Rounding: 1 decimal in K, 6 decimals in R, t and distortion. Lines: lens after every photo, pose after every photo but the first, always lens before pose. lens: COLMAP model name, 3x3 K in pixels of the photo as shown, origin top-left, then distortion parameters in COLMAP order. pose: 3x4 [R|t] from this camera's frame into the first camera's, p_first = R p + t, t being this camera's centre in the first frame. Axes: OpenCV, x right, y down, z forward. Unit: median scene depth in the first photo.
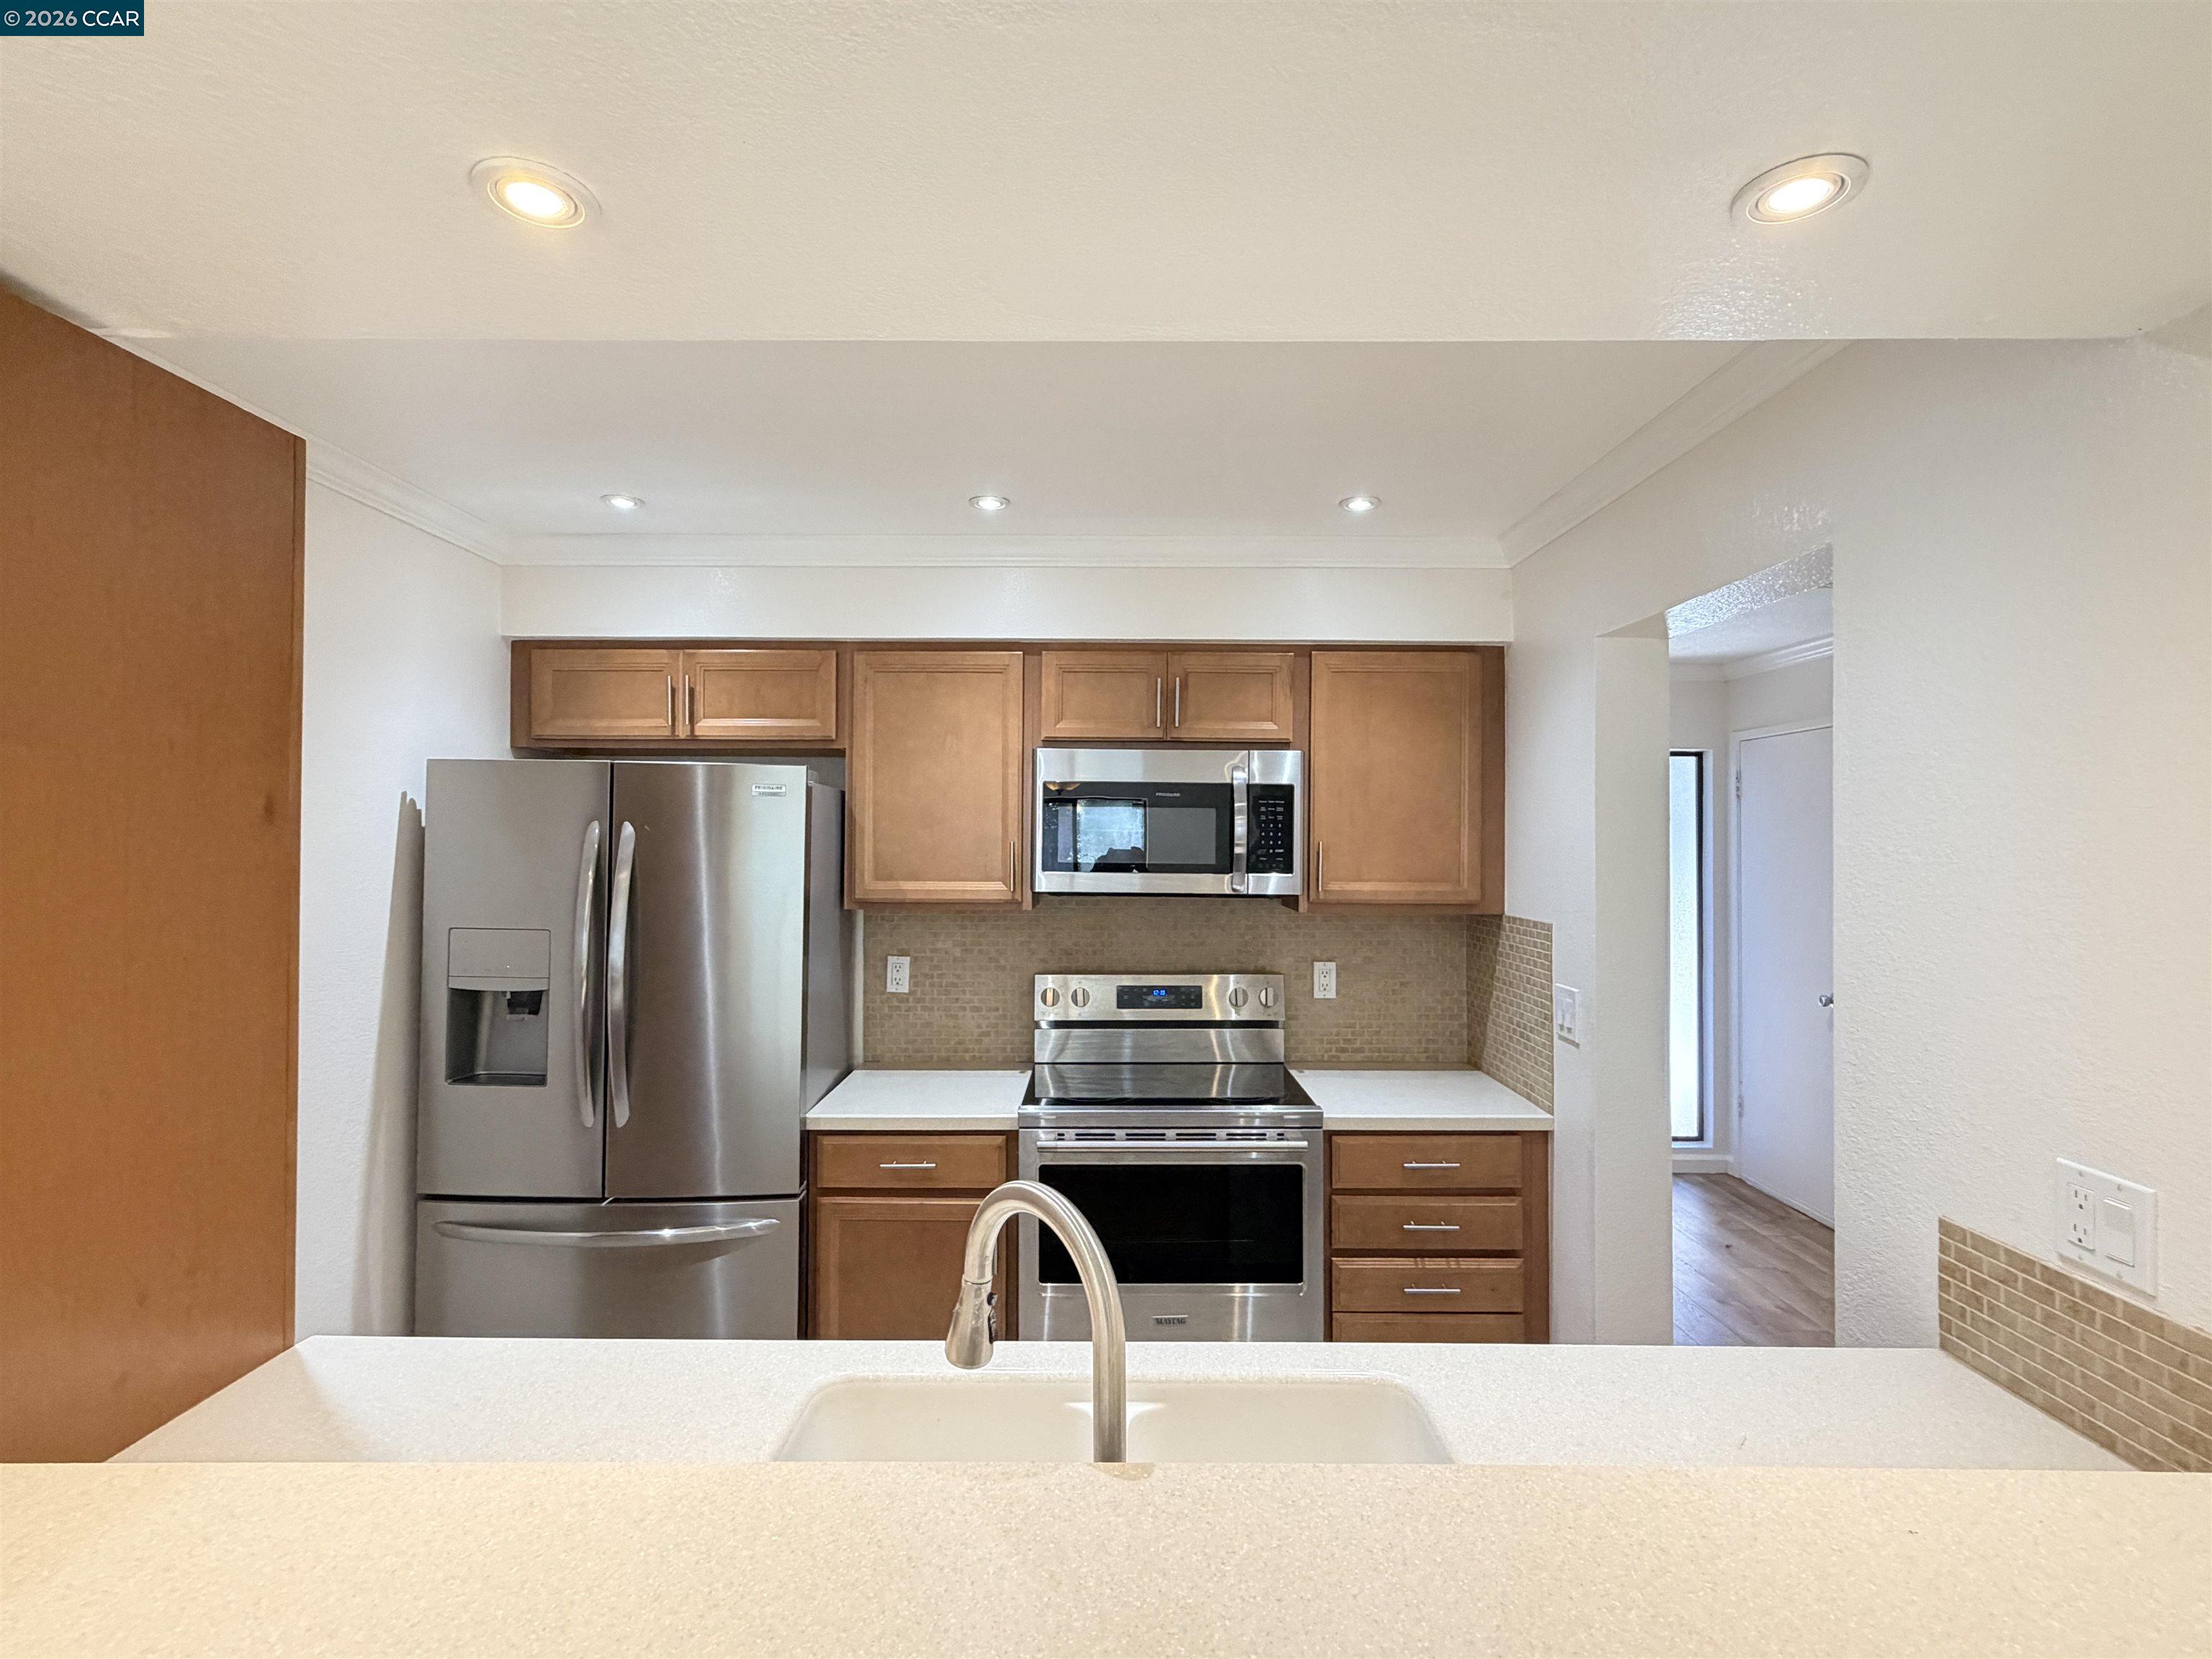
lens RADIAL K [[1051.7, 0, 1100.3], [0, 1051.7, 835.6], [0, 0, 1]] dist [0.002094, -0.000597]
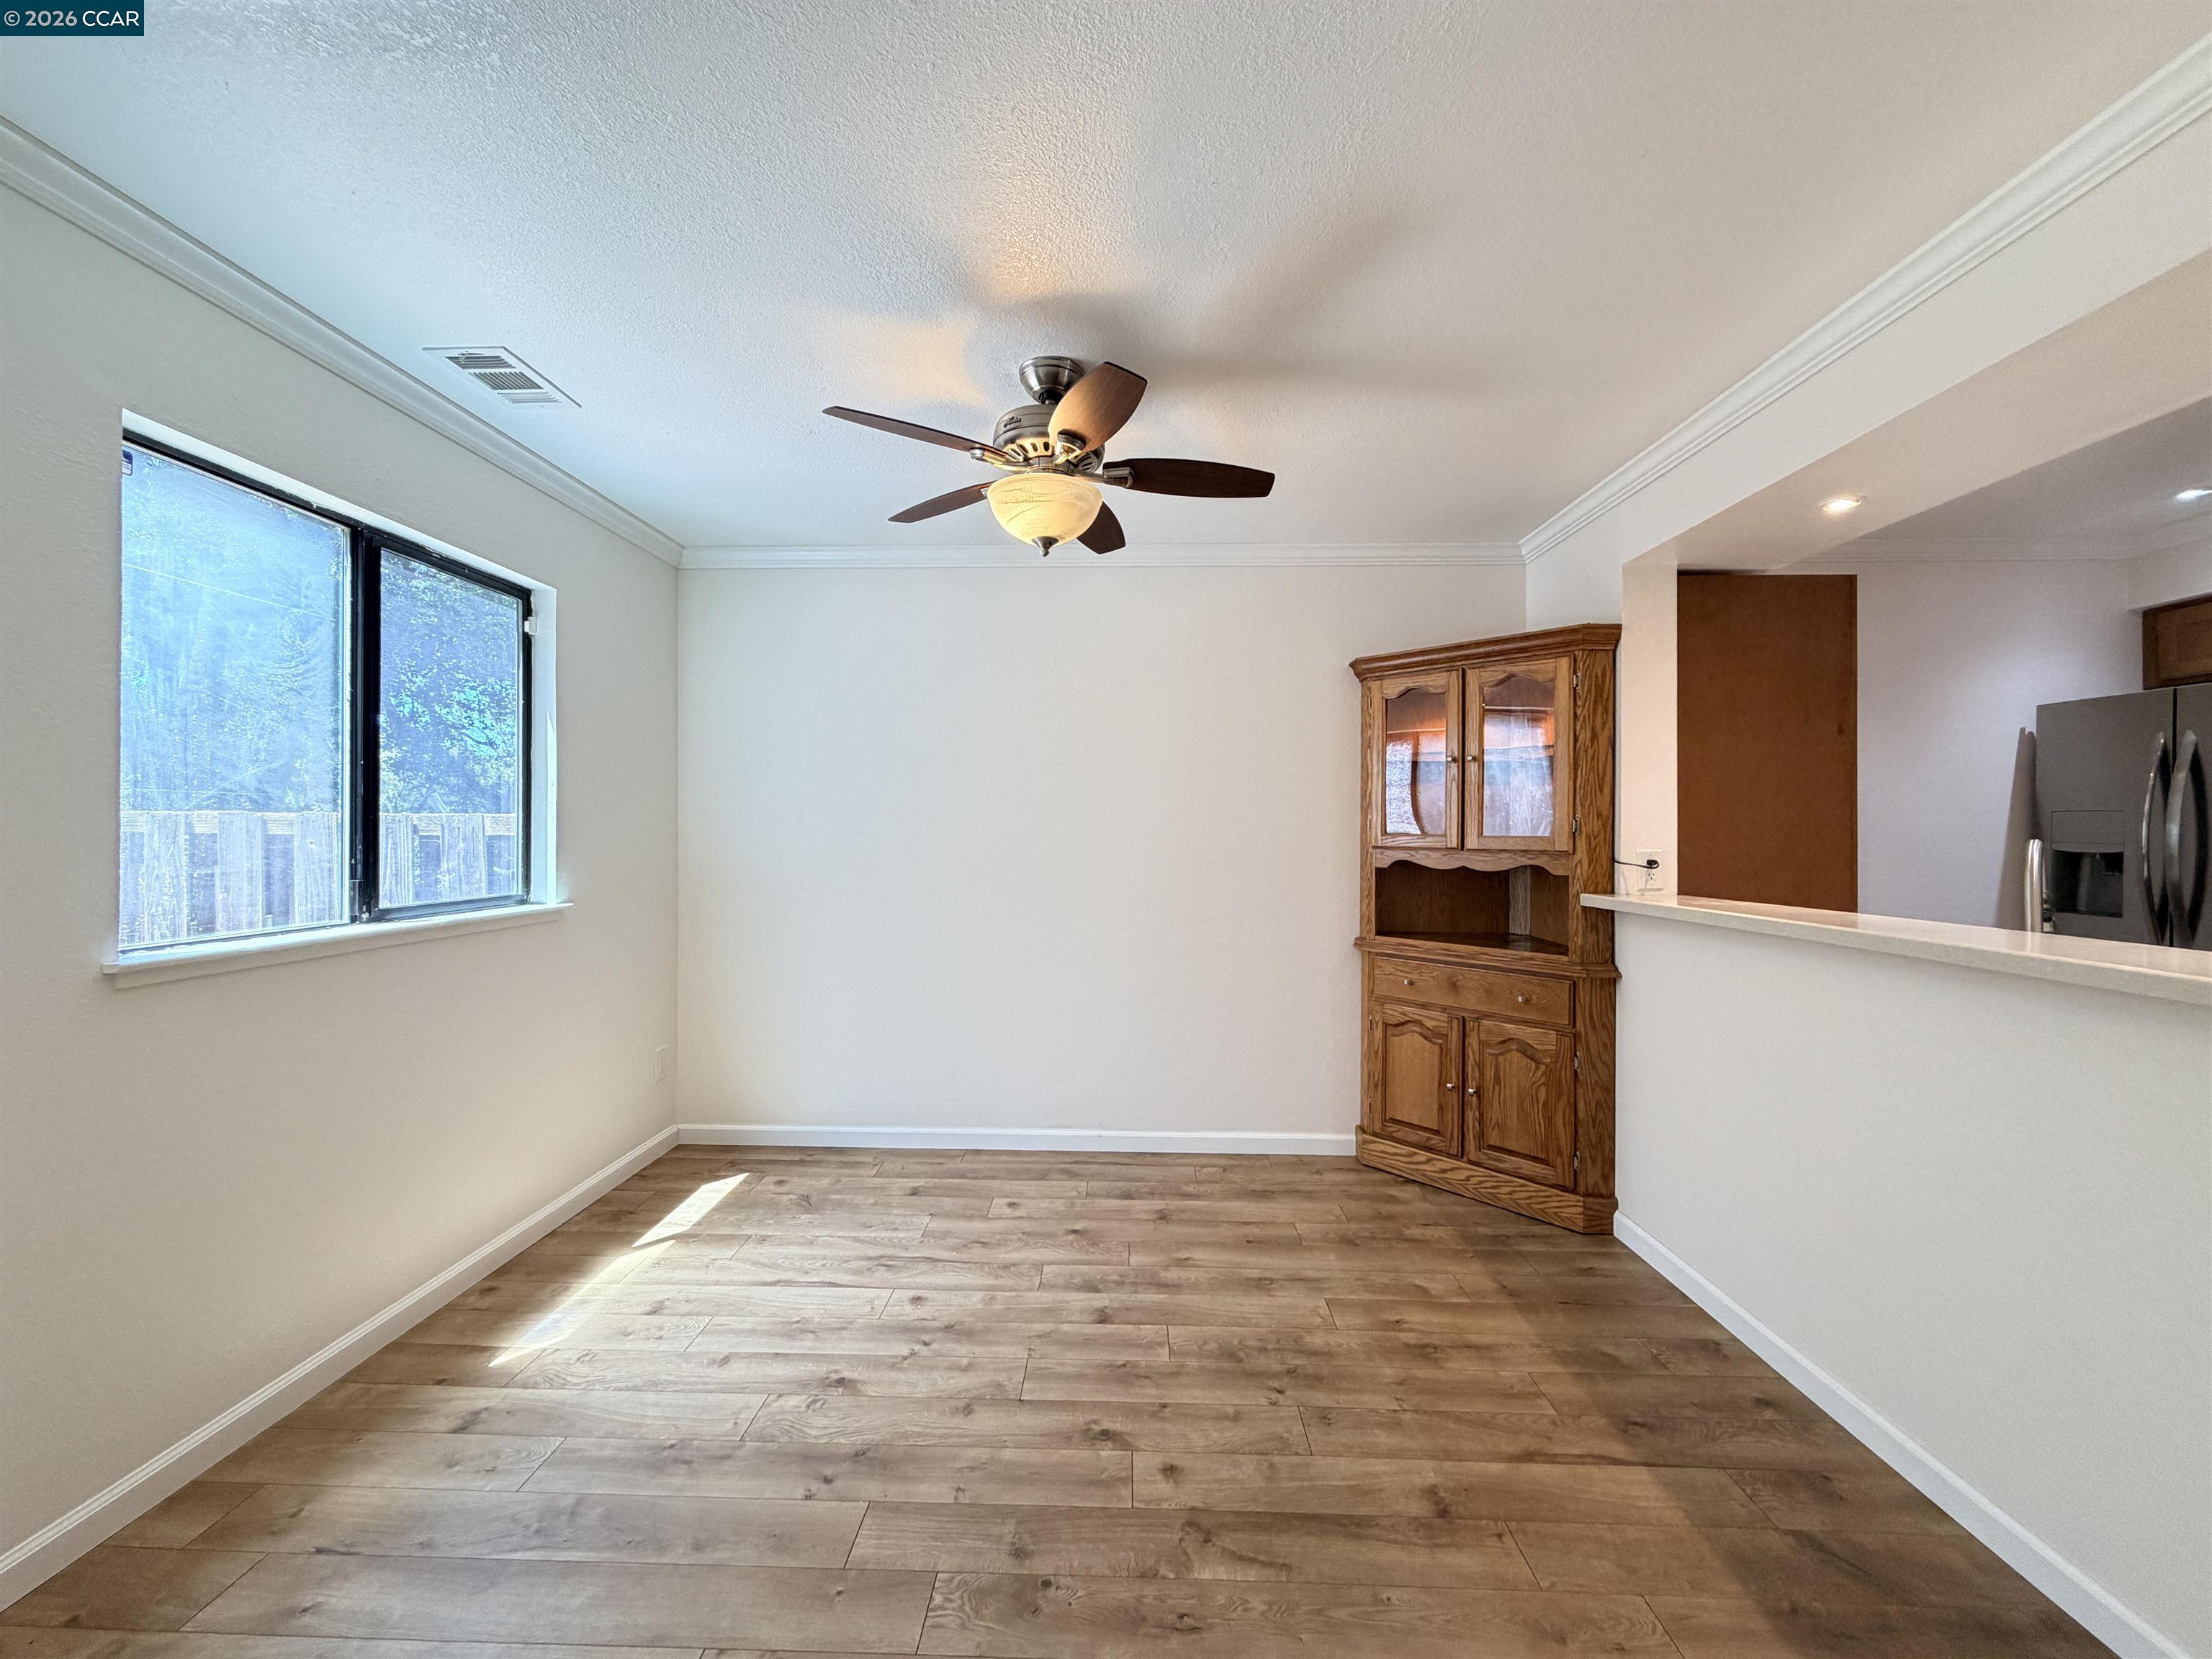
lens RADIAL K [[883.6, 0, 1102.1], [0, 883.6, 827.8], [0, 0, 1]] dist [-0.000122, 0.000530]
pose [[-0.025334, -0.005869, -0.999662, 0.625683], [0.001977, 0.999981, -0.005921, 0.100759], [0.999677, -0.002126, -0.025322, -0.322531]]
